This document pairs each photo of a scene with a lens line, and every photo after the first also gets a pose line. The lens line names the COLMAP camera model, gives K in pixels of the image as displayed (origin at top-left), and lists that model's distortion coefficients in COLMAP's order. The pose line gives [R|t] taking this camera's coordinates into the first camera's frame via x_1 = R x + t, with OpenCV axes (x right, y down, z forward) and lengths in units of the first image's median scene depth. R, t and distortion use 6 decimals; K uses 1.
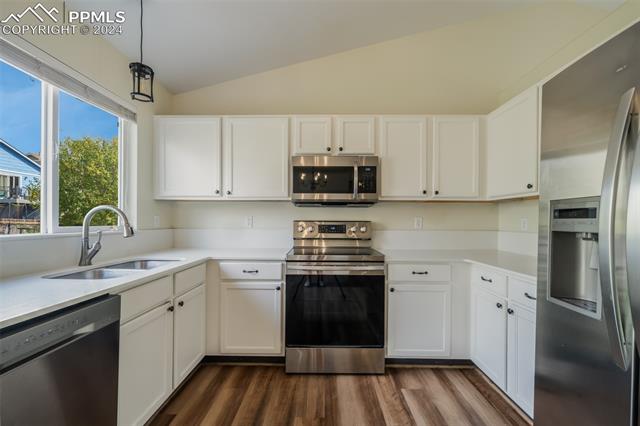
lens RADIAL K [[259.6, 0, 328.0], [0, 259.6, 221.6], [0, 0, 1]] dist [-0.001181, 0.001470]
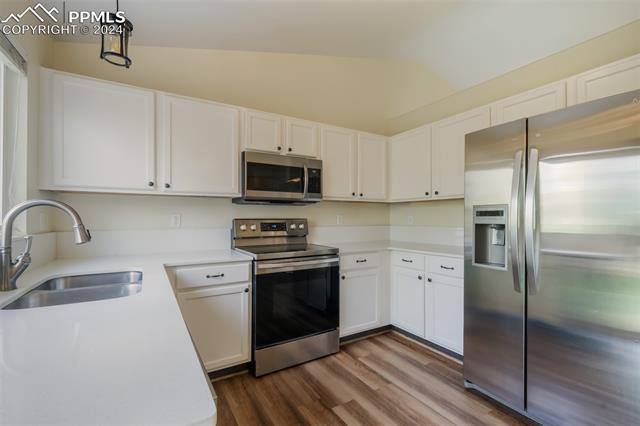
lens RADIAL K [[271.7, 0, 321.2], [0, 271.7, 216.5], [0, 0, 1]] dist [-0.007962, -0.000585]
pose [[0.856030, -0.003052, 0.516917, -0.462584], [0.007862, 0.999944, -0.007115, -0.003033], [-0.516866, 0.010154, 0.856006, 0.008098]]
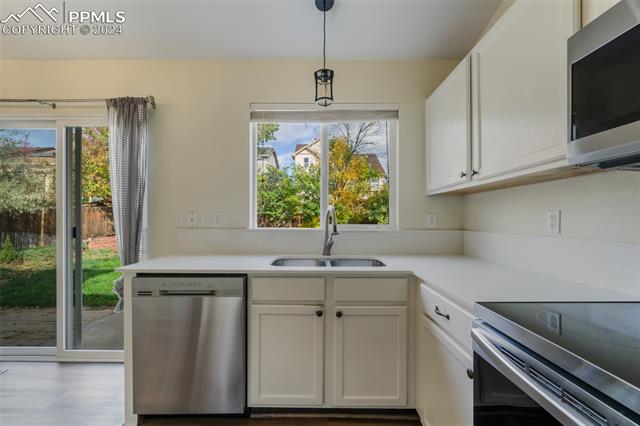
lens RADIAL K [[259.6, 0, 318.2], [0, 259.6, 218.4], [0, 0, 1]] dist [-0.001181, 0.001470]
pose [[-0.000970, -0.004374, -0.999990, 0.247154], [-0.005845, 0.999973, -0.004368, -0.001662], [0.999982, 0.005841, -0.000996, 0.728013]]
